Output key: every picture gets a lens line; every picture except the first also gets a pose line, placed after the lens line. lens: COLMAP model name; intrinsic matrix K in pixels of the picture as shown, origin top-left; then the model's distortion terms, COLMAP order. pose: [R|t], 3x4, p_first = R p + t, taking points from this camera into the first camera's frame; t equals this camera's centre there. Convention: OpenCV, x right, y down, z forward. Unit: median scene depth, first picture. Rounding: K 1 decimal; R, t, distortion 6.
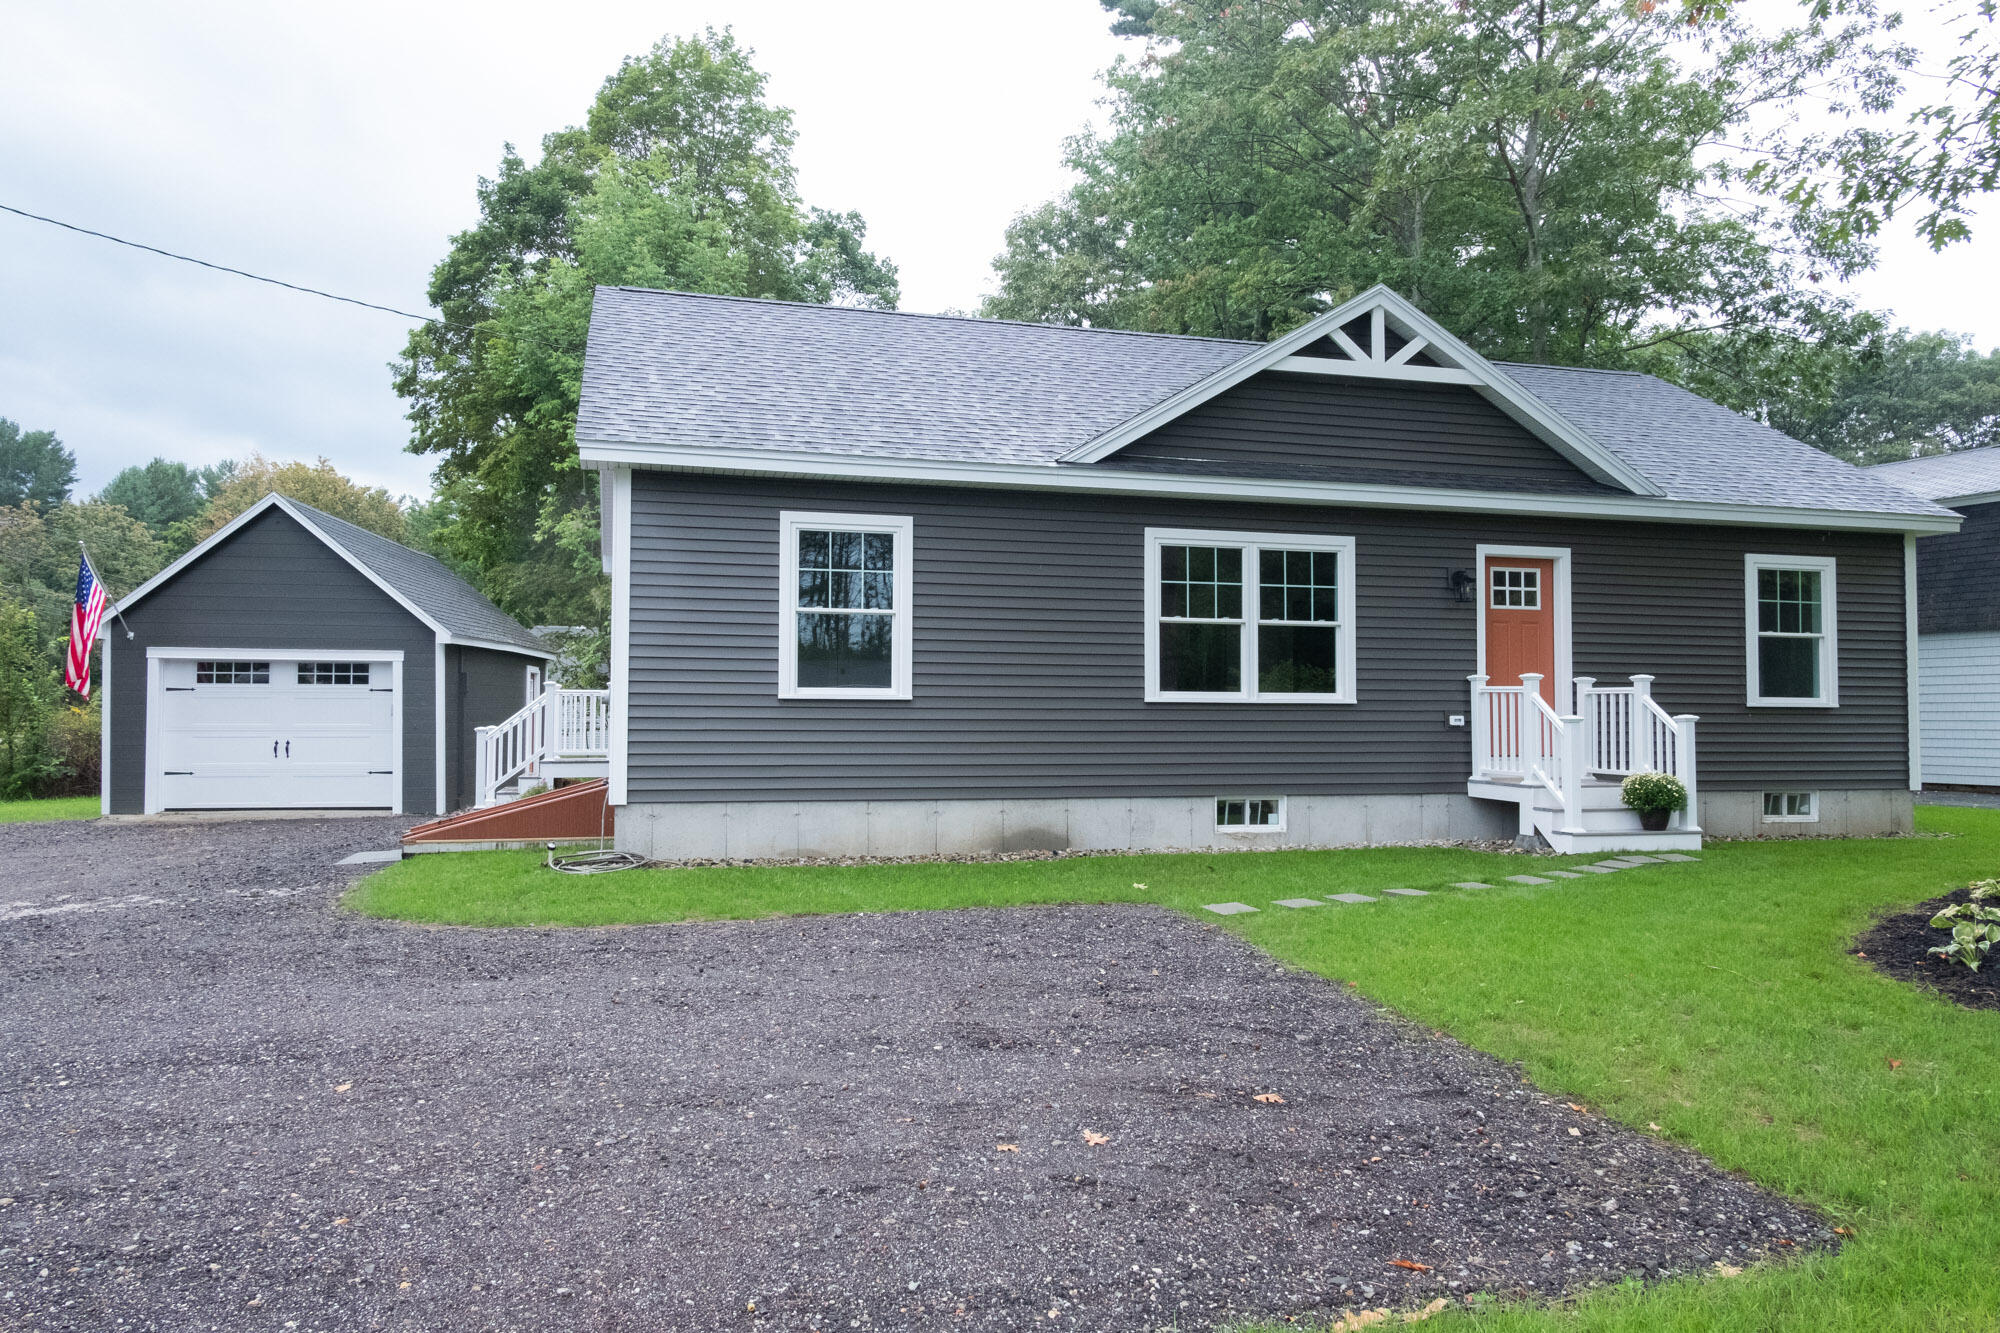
lens RADIAL K [[1364.4, 0, 1000.0], [0, 1364.4, 666.5], [0, 0, 1]] dist [0.004944, 0.002541]
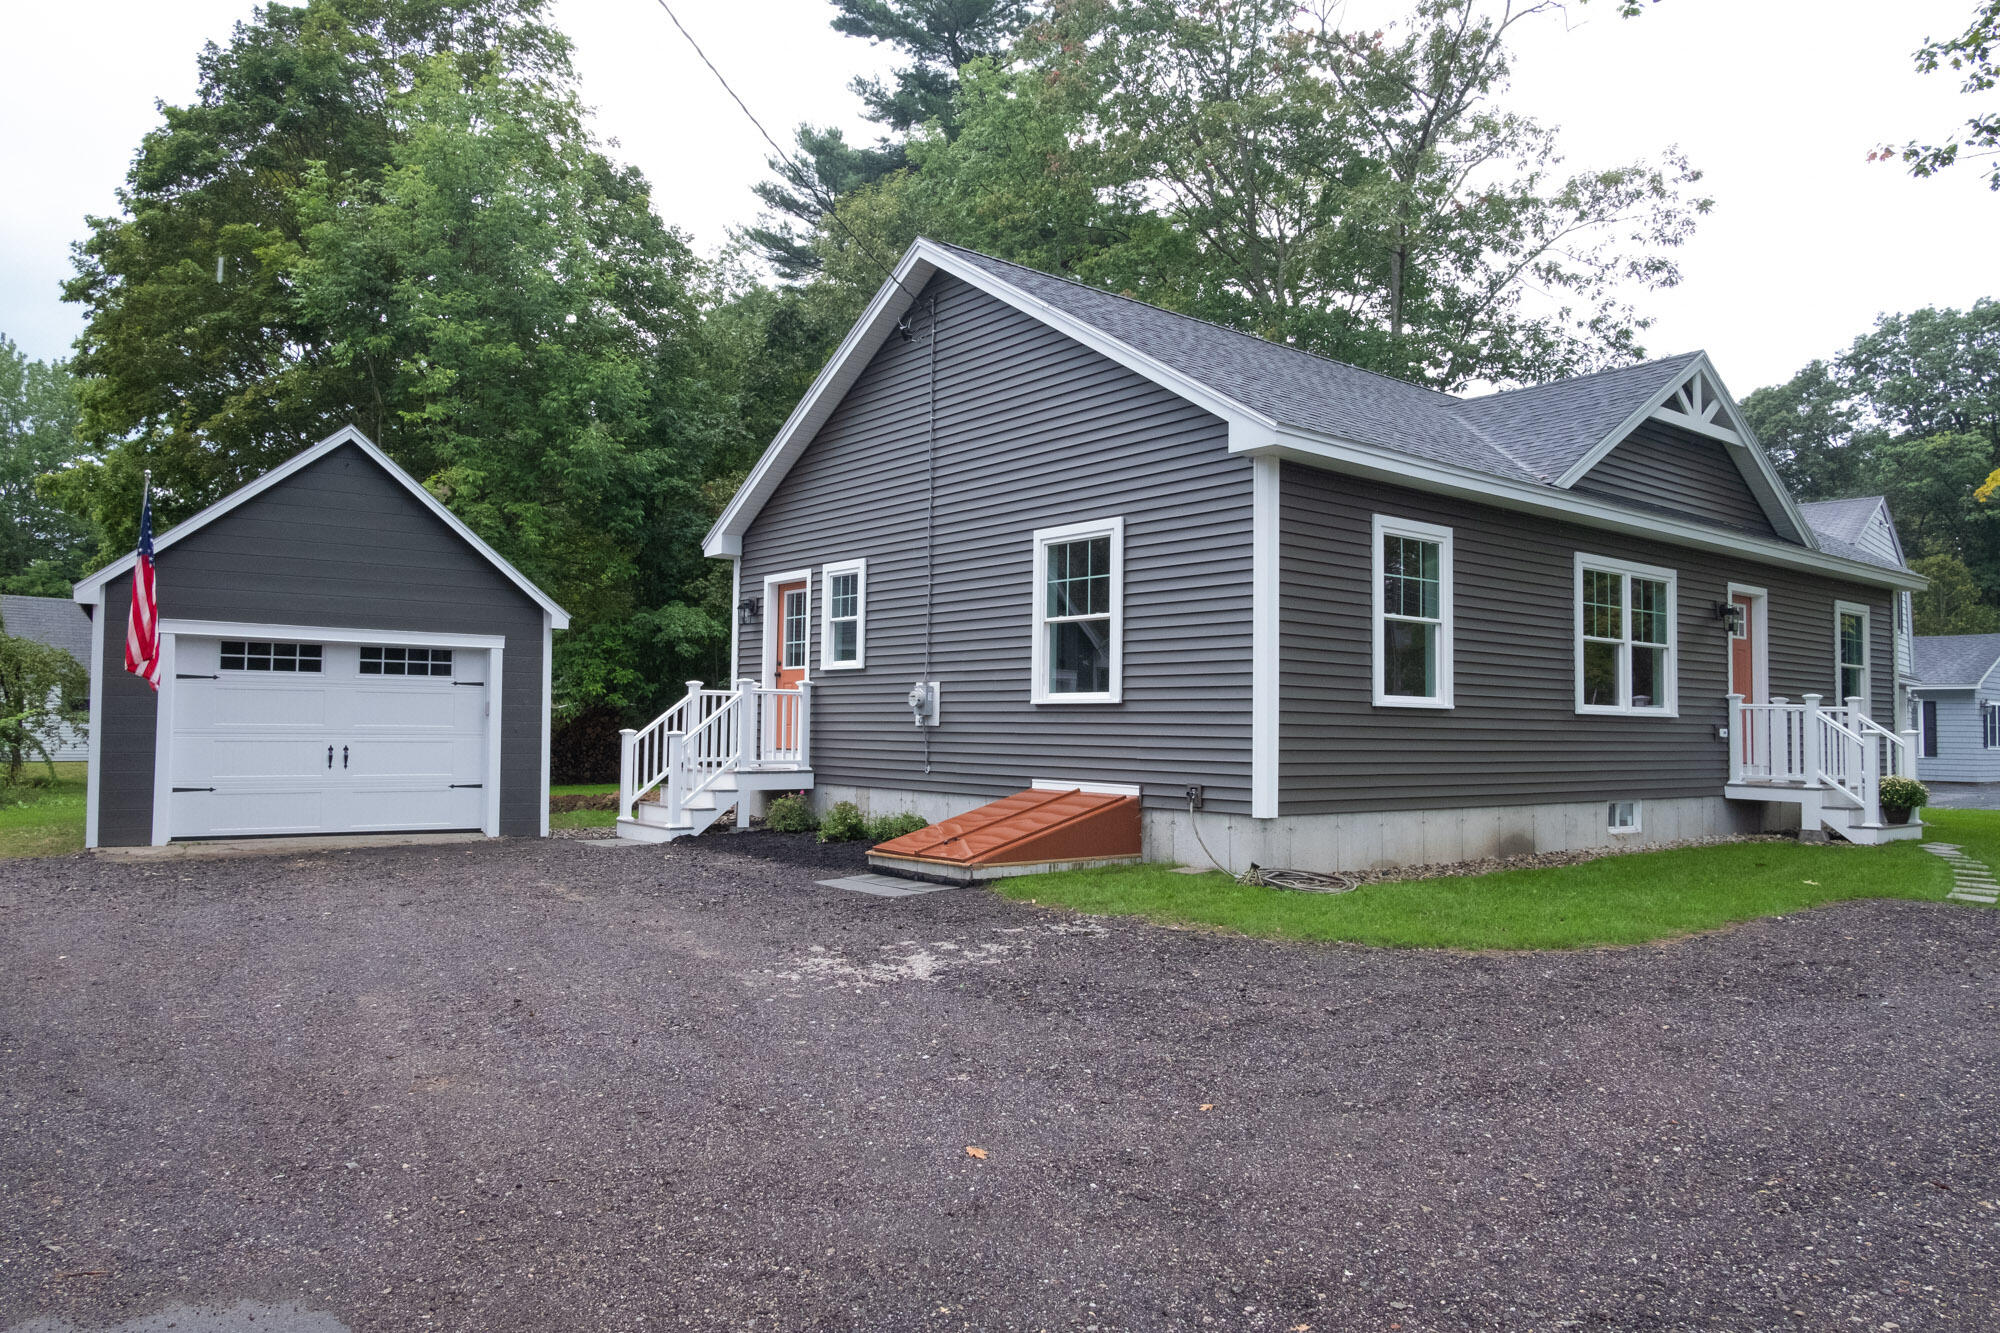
lens RADIAL K [[1358.8, 0, 1000.0], [0, 1358.8, 666.5], [0, 0, 1]] dist [0.014220, 0.004242]
pose [[0.911003, 0.027097, 0.411509, -0.663782], [-0.025271, 0.999632, -0.009878, 0.009555], [-0.411625, -0.001400, 0.911352, 0.184119]]
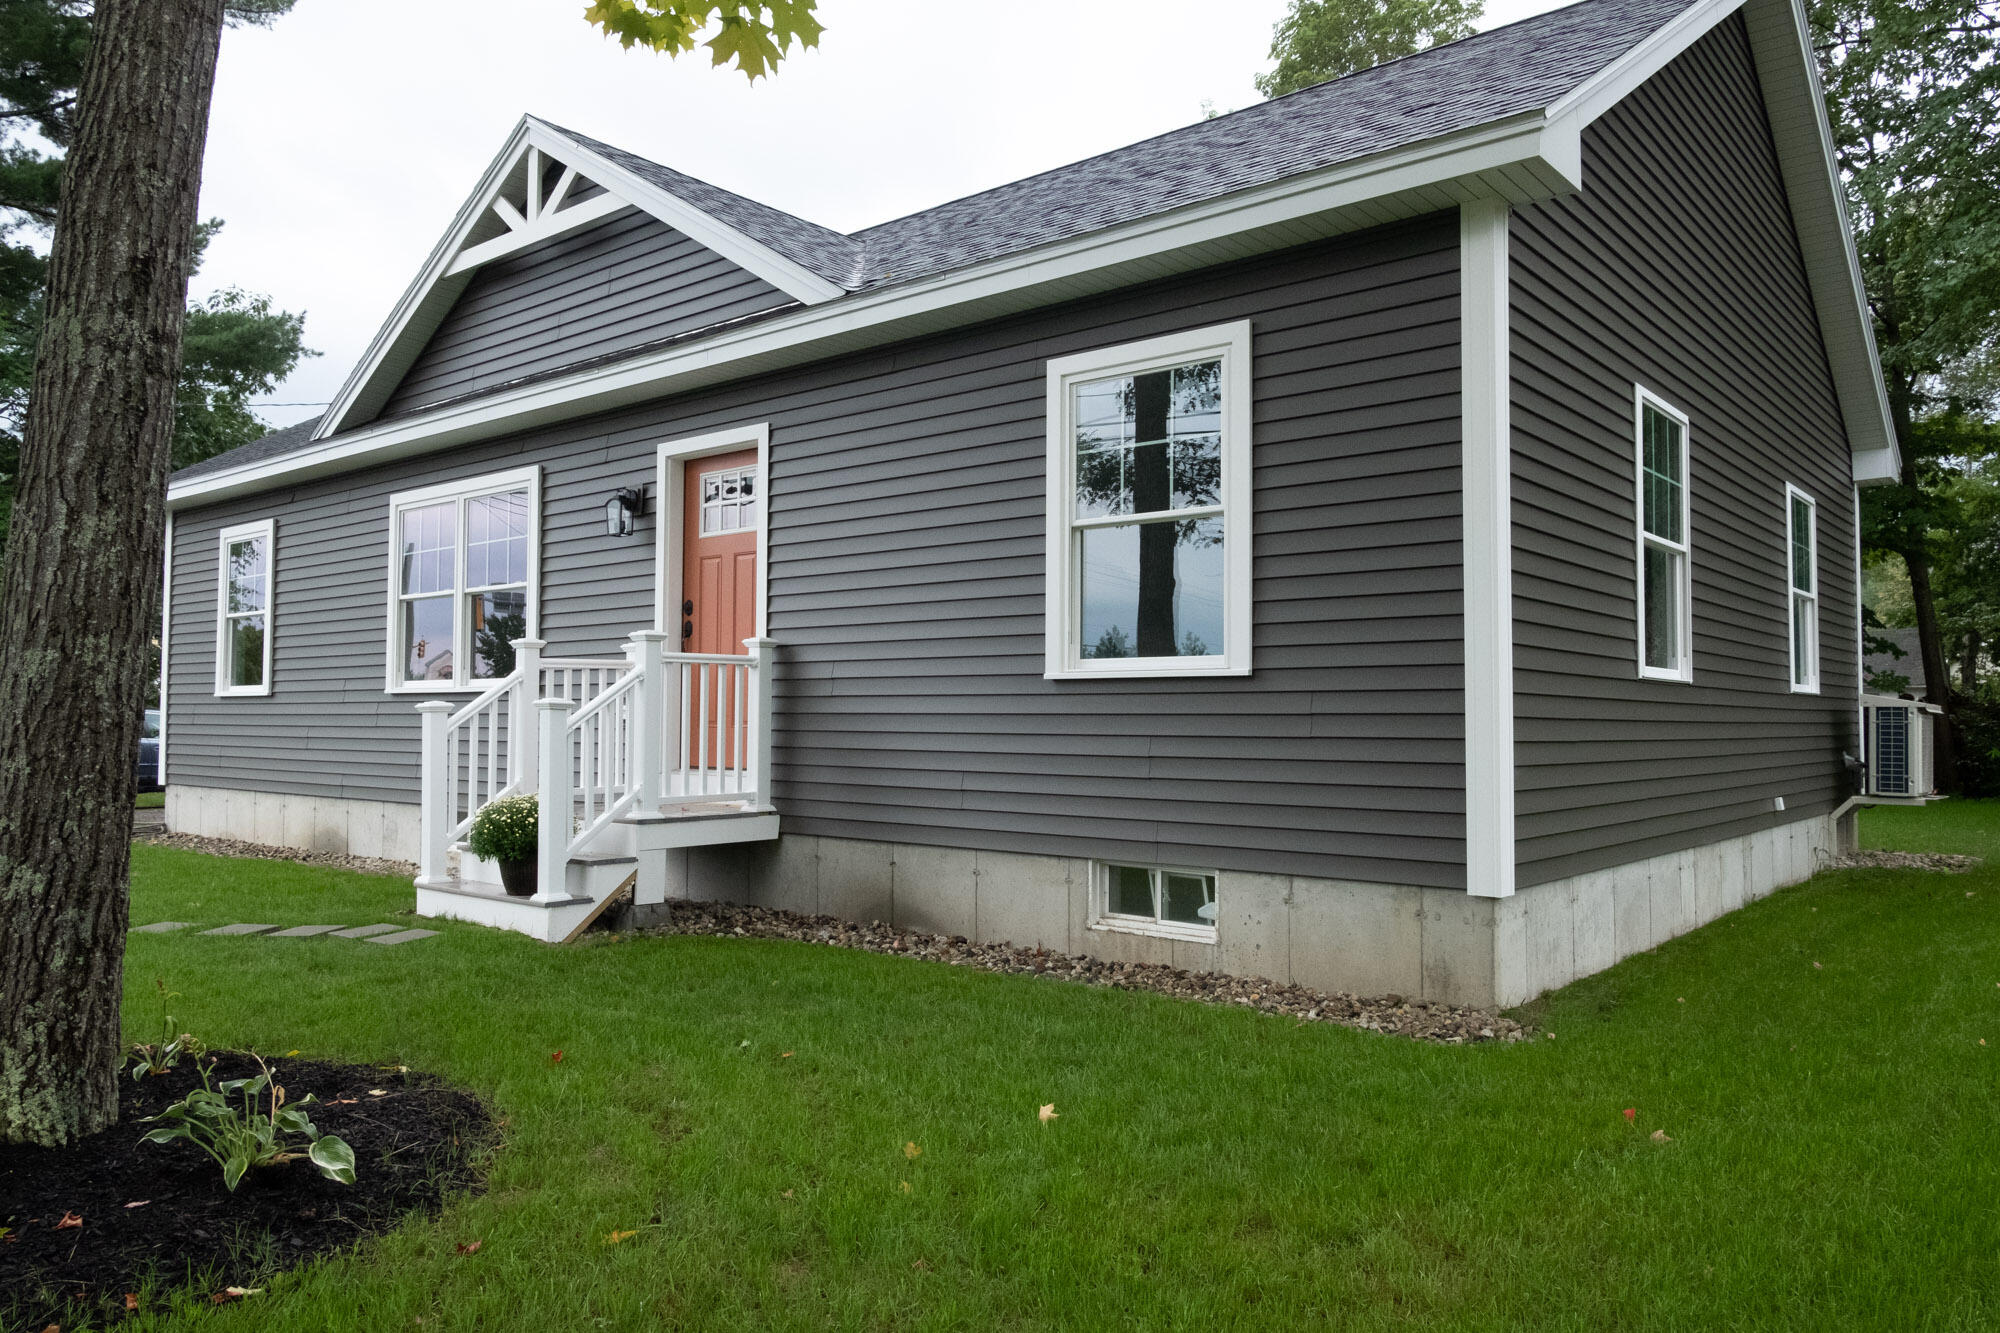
lens RADIAL K [[1364.4, 0, 1000.0], [0, 1364.4, 666.5], [0, 0, 1]] dist [0.004944, 0.002541]
pose [[0.568915, -0.024171, -0.822041, 0.940505], [0.039131, 0.999231, -0.002299, 0.025171], [0.821465, -0.030859, 0.569424, 0.723048]]
